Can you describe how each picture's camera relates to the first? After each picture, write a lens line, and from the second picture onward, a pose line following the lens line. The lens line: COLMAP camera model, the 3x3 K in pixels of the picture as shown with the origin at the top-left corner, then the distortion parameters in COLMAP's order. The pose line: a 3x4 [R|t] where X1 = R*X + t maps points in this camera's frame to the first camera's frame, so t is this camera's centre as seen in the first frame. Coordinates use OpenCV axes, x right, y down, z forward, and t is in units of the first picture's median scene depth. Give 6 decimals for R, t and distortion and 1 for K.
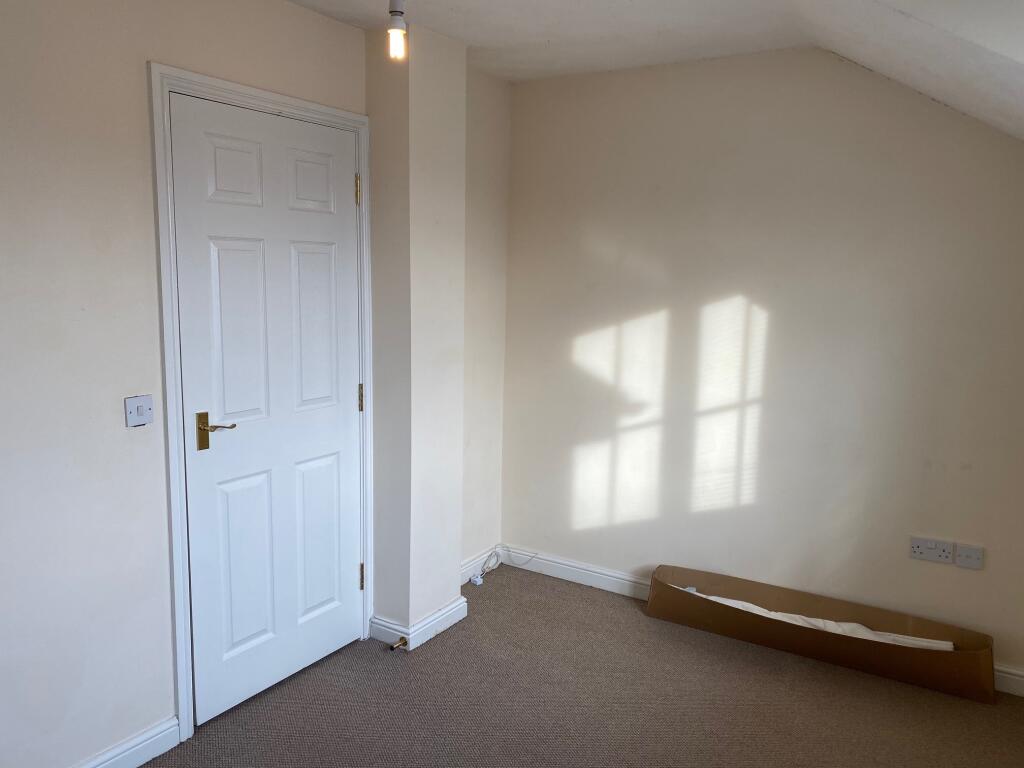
lens RADIAL K [[729.4, 0, 512.0], [0, 729.4, 384.0], [0, 0, 1]] dist [0.002288, 0.003529]
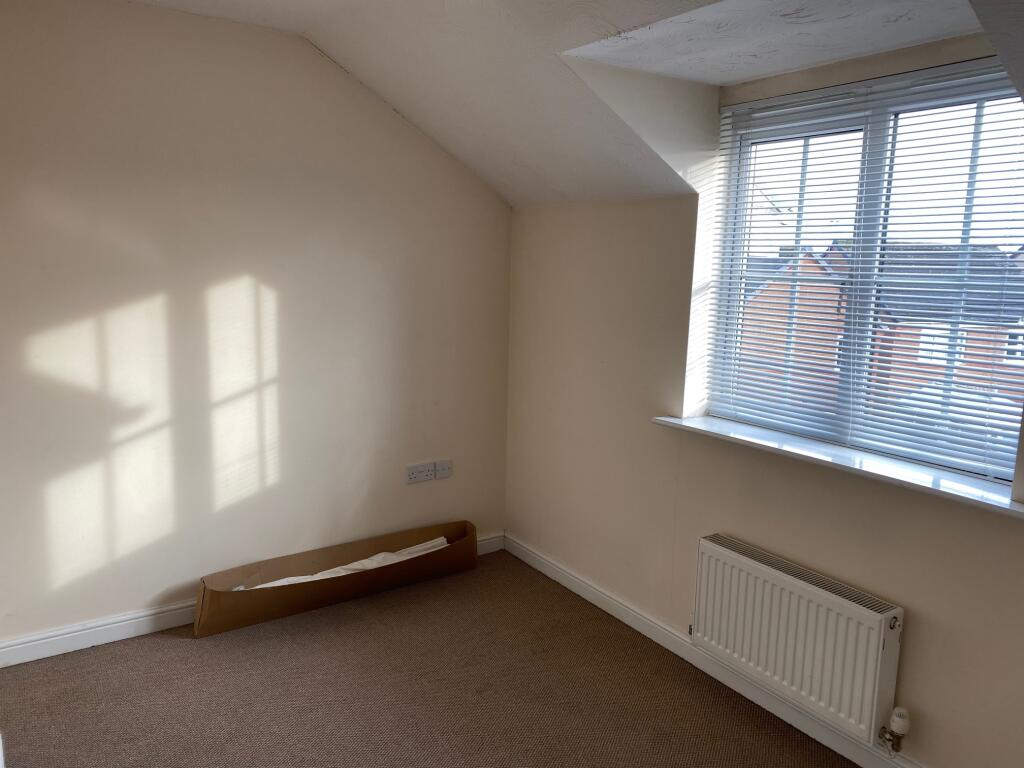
lens RADIAL K [[729.4, 0, 512.0], [0, 729.4, 384.0], [0, 0, 1]] dist [0.002288, 0.003529]
pose [[0.436813, -0.152528, 0.886527, -0.407299], [0.129378, 0.985926, 0.105882, -0.035850], [-0.890200, 0.068447, 0.450399, 0.242186]]
